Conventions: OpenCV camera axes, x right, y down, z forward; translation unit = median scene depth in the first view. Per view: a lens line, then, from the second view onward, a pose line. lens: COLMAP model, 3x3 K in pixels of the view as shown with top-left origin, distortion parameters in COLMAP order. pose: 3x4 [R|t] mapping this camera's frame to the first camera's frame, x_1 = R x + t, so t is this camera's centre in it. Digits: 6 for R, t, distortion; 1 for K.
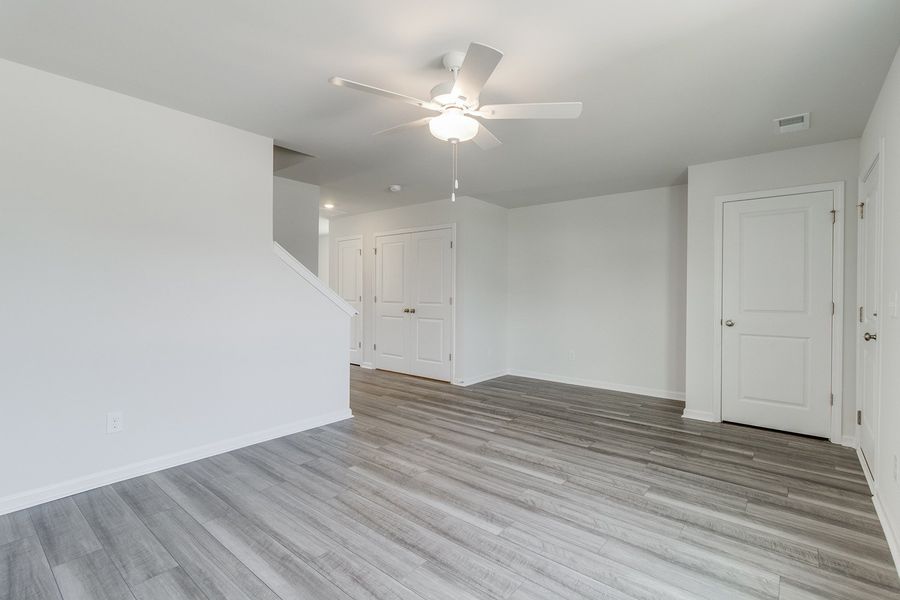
lens RADIAL K [[420.3, 0, 441.4], [0, 420.3, 291.7], [0, 0, 1]] dist [0.001282, 0.000609]
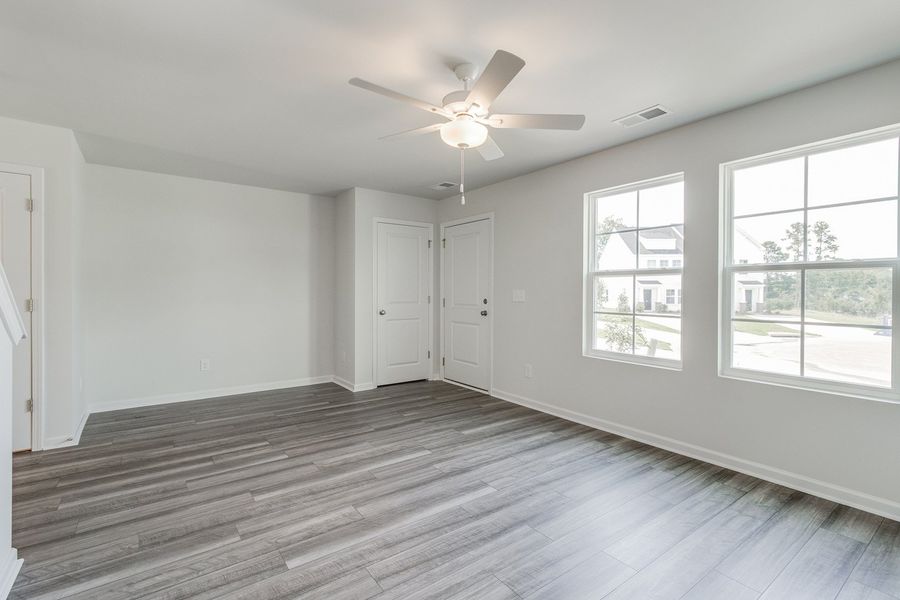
lens RADIAL K [[420.3, 0, 468.3], [0, 420.3, 288.3], [0, 0, 1]] dist [0.001282, 0.000609]
pose [[0.214604, 0.000465, 0.976701, -0.782768], [-0.003865, 0.999992, 0.000373, -0.006041], [-0.976694, -0.003855, 0.214604, 0.596406]]
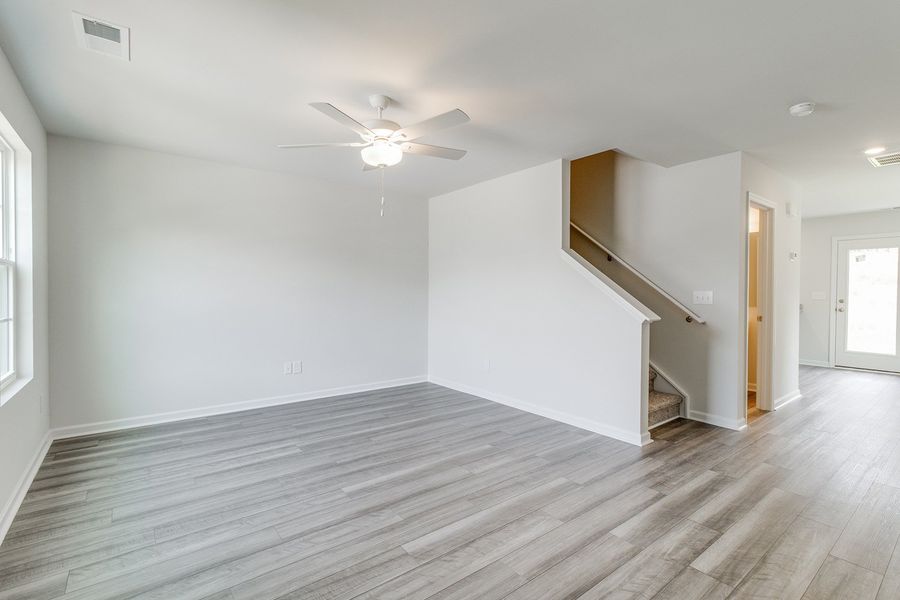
lens RADIAL K [[420.3, 0, 470.2], [0, 420.3, 302.3], [0, 0, 1]] dist [0.001282, 0.000609]
pose [[-0.183108, 0.019192, -0.982905, 0.915846], [-0.006867, 0.999760, 0.020801, 0.003499], [0.983069, 0.010558, -0.182933, 1.153969]]
